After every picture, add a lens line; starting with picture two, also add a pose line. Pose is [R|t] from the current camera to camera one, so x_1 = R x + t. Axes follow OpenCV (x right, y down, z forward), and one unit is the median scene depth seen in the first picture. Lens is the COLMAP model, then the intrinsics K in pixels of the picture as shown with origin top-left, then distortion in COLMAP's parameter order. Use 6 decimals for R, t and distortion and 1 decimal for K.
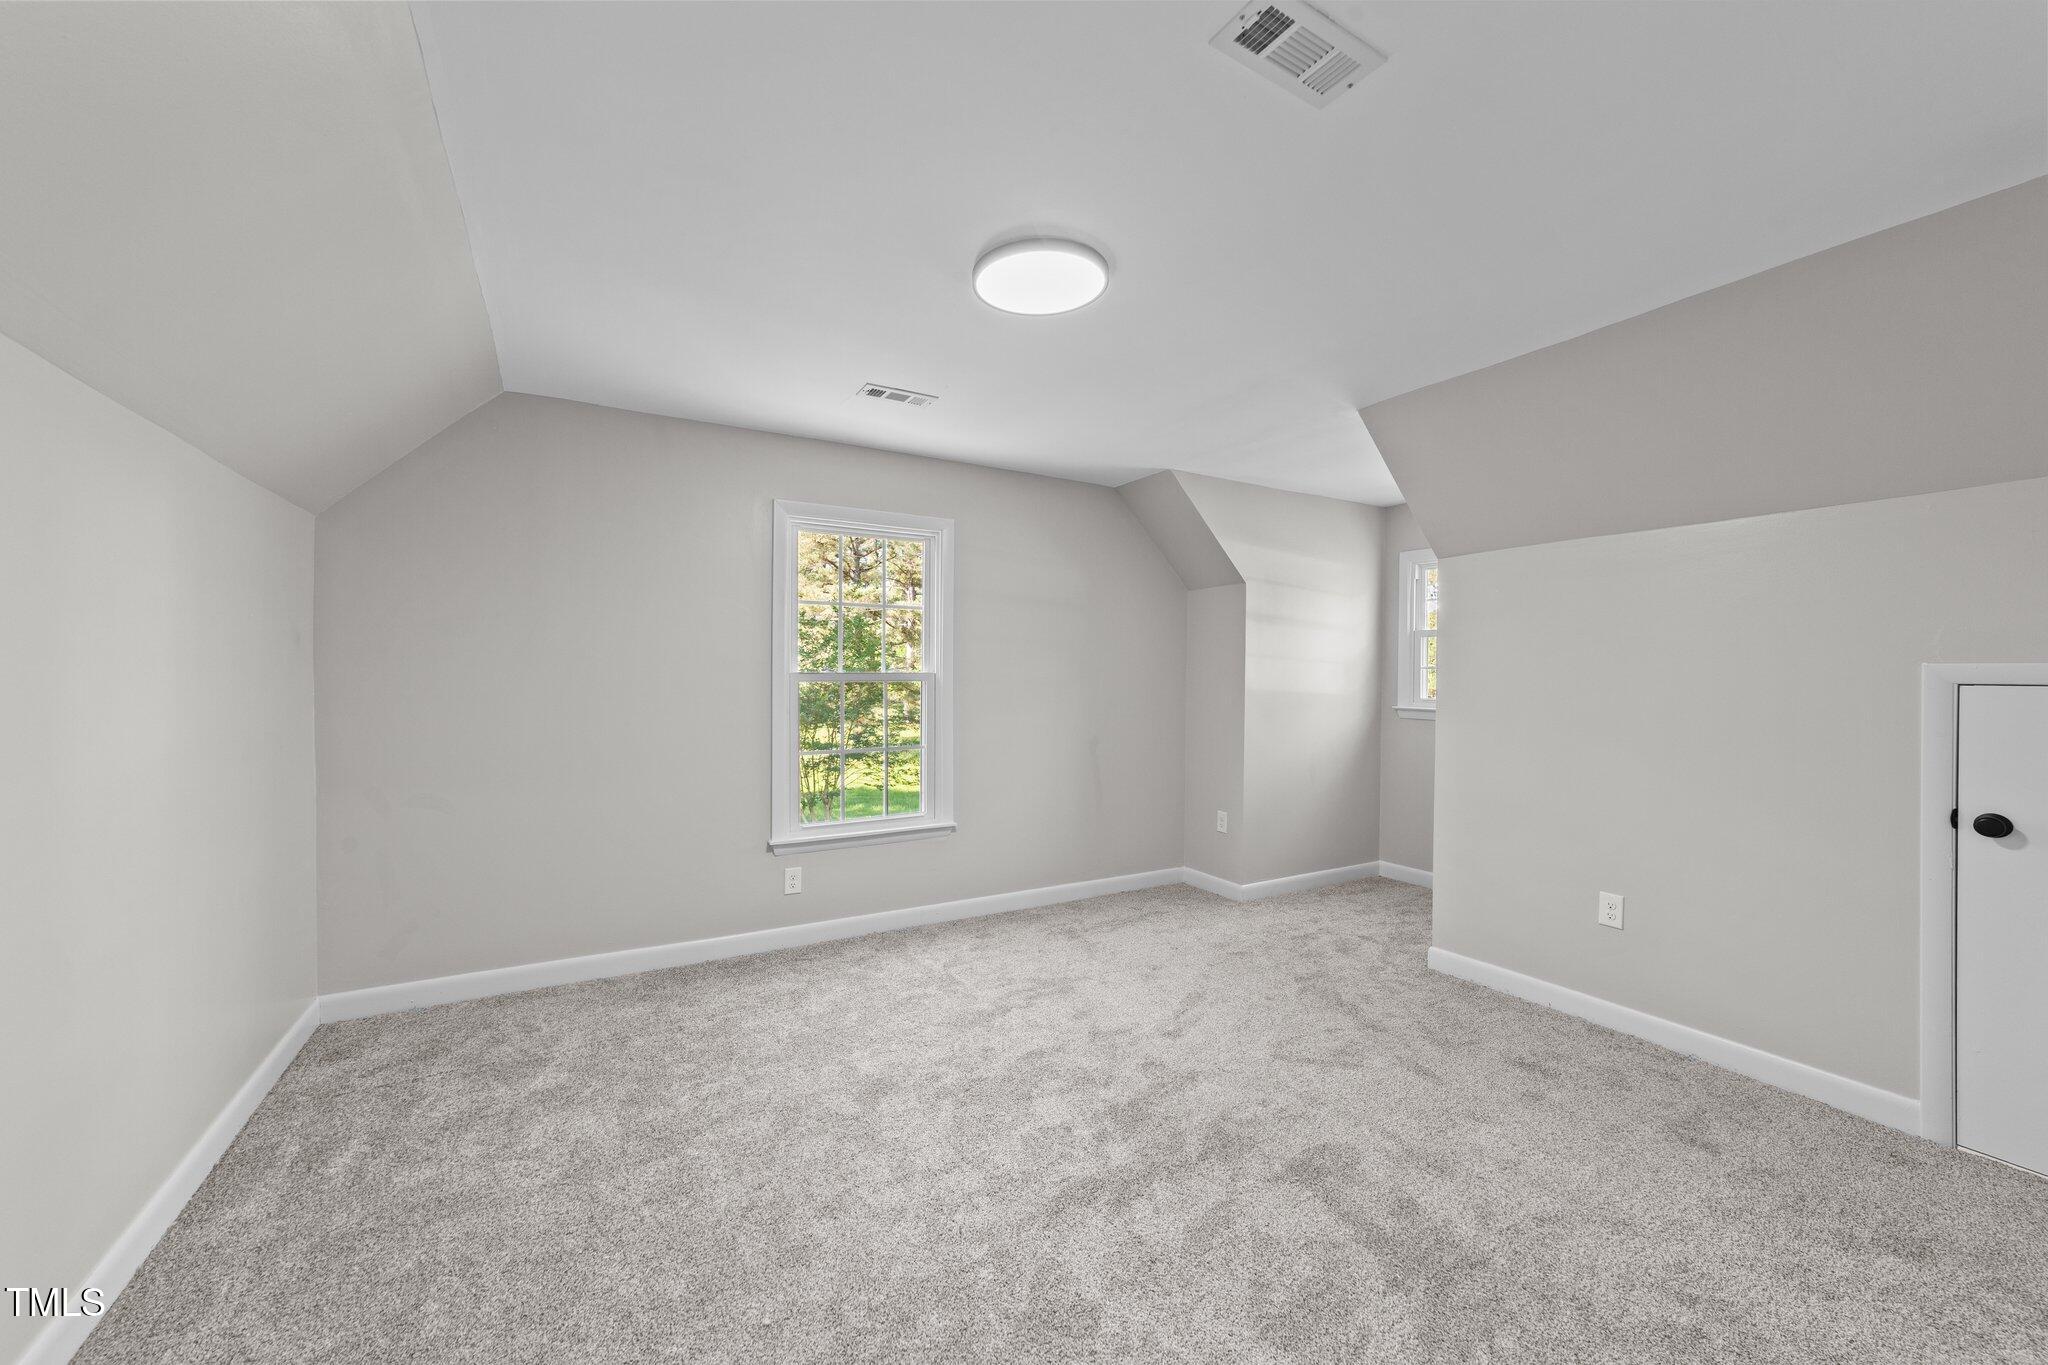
lens RADIAL K [[785.0, 0, 1040.9], [0, 785.0, 679.5], [0, 0, 1]] dist [-0.011170, 0.006055]
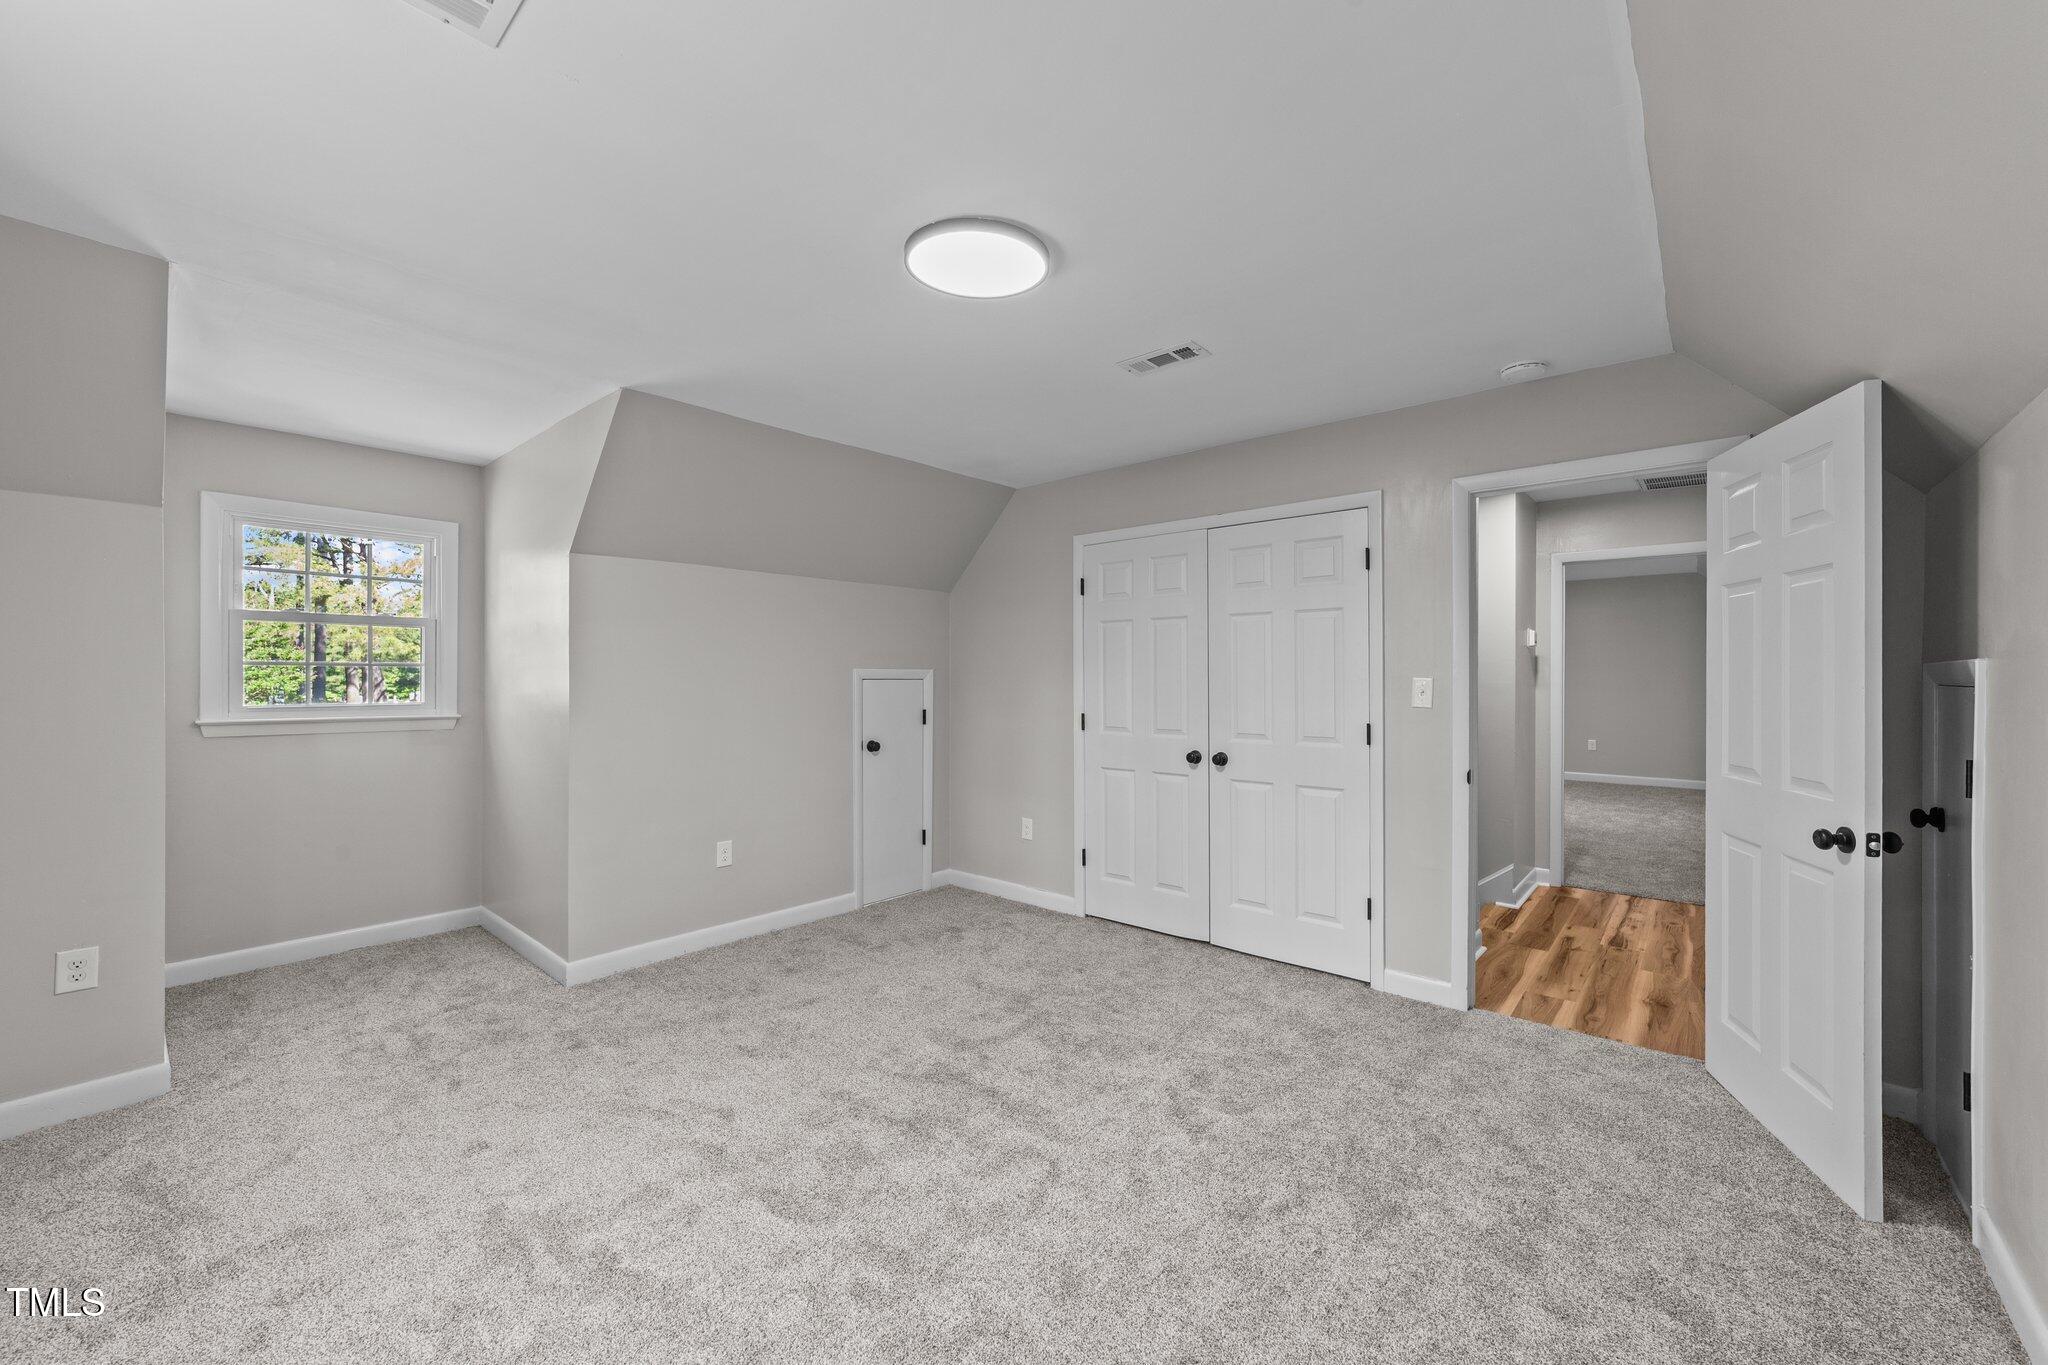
lens RADIAL K [[785.0, 0, 1027.8], [0, 785.0, 680.4], [0, 0, 1]] dist [-0.011170, 0.006055]
pose [[-0.304079, -0.009252, 0.952602, -0.672681], [0.003622, 0.999934, 0.010868, -0.008280], [-0.952640, 0.006755, -0.304026, 0.910037]]
